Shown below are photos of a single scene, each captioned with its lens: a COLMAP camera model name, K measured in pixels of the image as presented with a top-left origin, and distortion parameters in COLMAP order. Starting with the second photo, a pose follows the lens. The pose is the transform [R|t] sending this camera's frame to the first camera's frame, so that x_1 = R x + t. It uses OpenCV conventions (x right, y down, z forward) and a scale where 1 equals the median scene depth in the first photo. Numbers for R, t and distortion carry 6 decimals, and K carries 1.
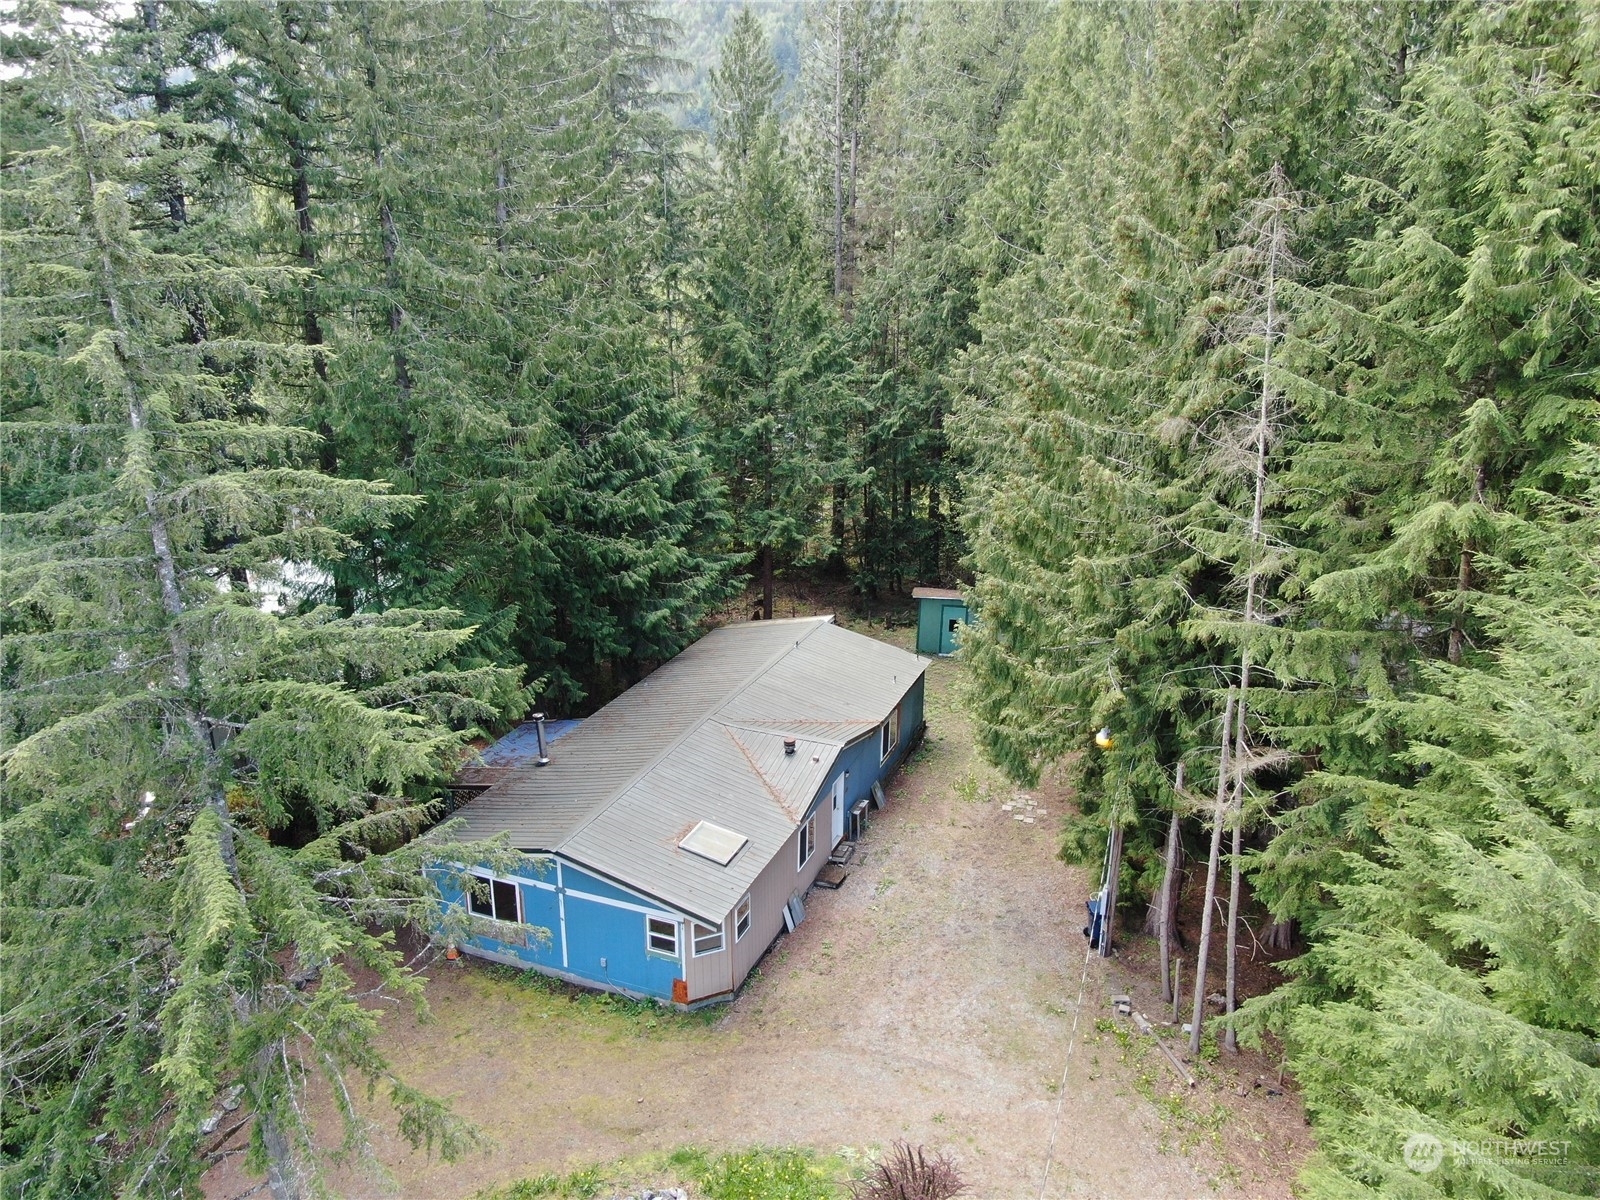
lens RADIAL K [[1143.3, 0, 800.0], [0, 1143.3, 600.0], [0, 0, 1]] dist [-0.027815, 0.001920]
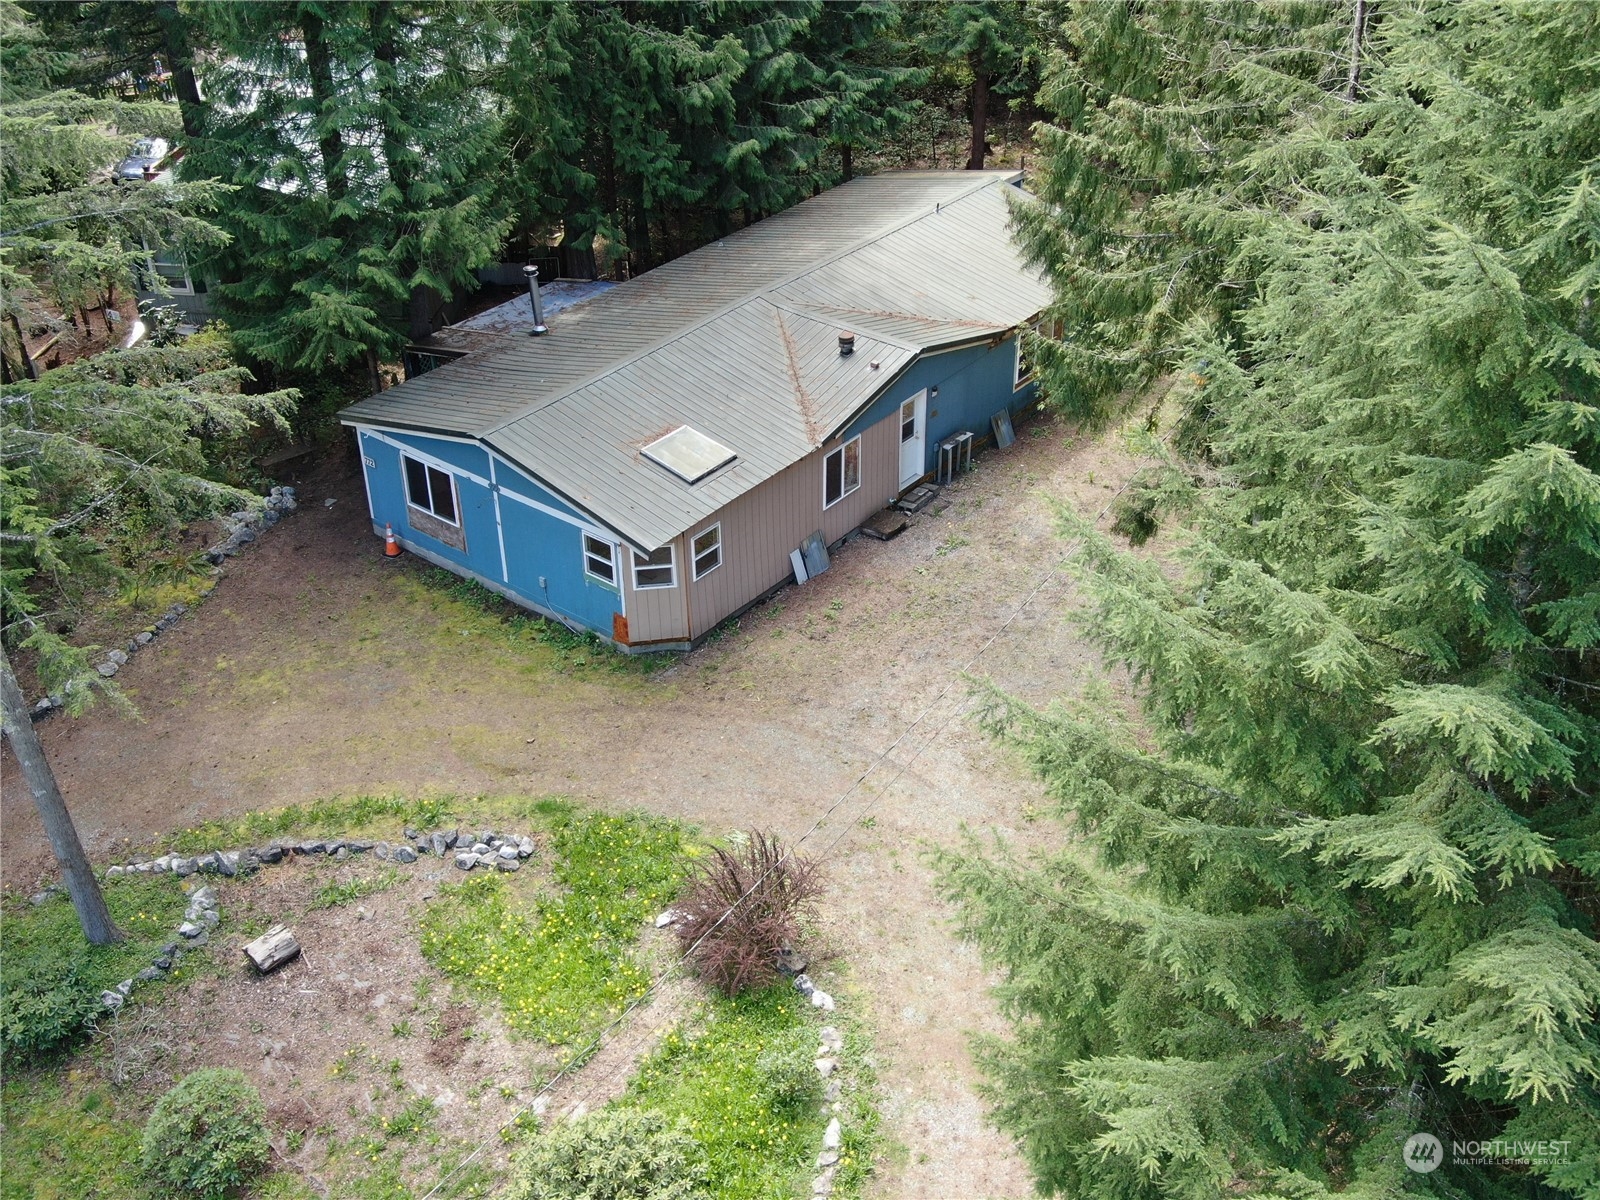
lens RADIAL K [[1651.3, 0, 800.0], [0, 1651.3, 600.0], [0, 0, 1]] dist [-0.026266, -0.019752]
pose [[0.958216, 0.145734, -0.246138, 0.287760], [-0.074111, 0.957585, 0.278457, -0.008406], [0.276278, -0.248580, 0.928374, -0.036778]]
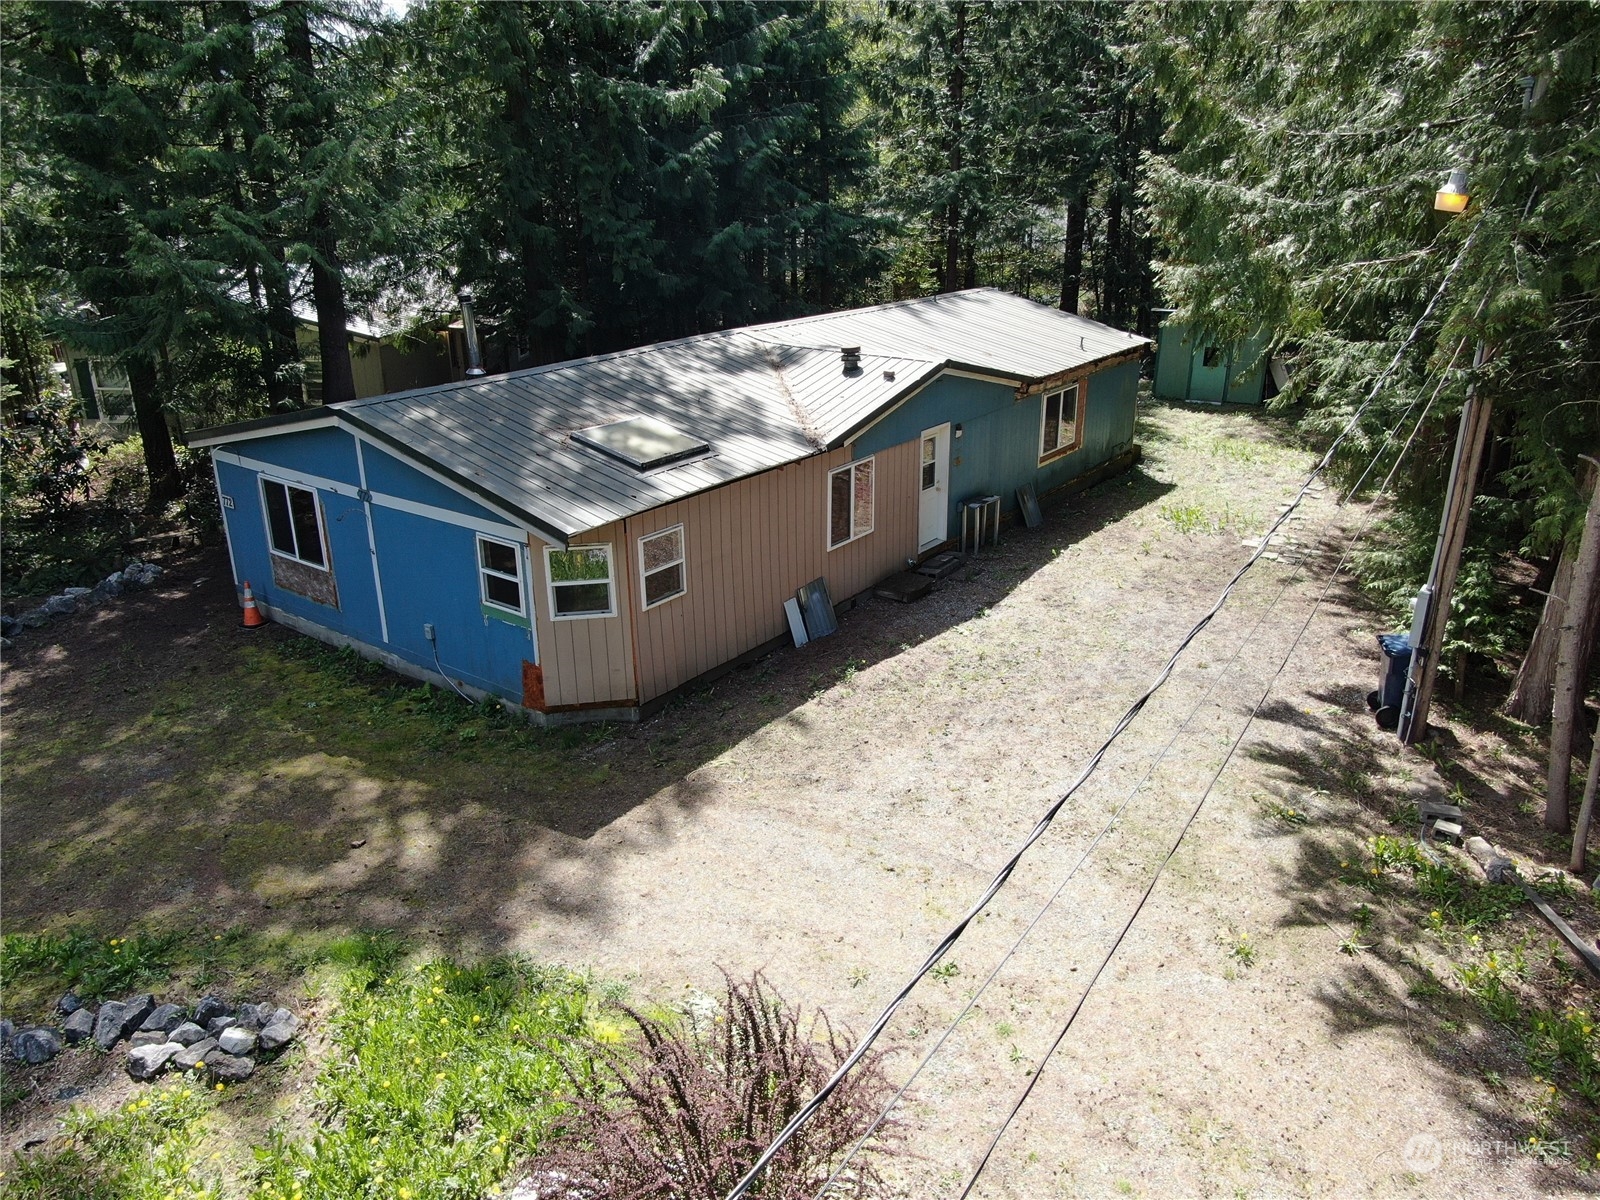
lens RADIAL K [[1143.3, 0, 800.0], [0, 1143.3, 600.0], [0, 0, 1]] dist [-0.027815, 0.001920]
pose [[0.965481, 0.080676, -0.247663, 0.139521], [-0.067450, 0.995829, 0.061446, 0.252438], [0.251587, -0.042620, 0.966896, 0.497376]]
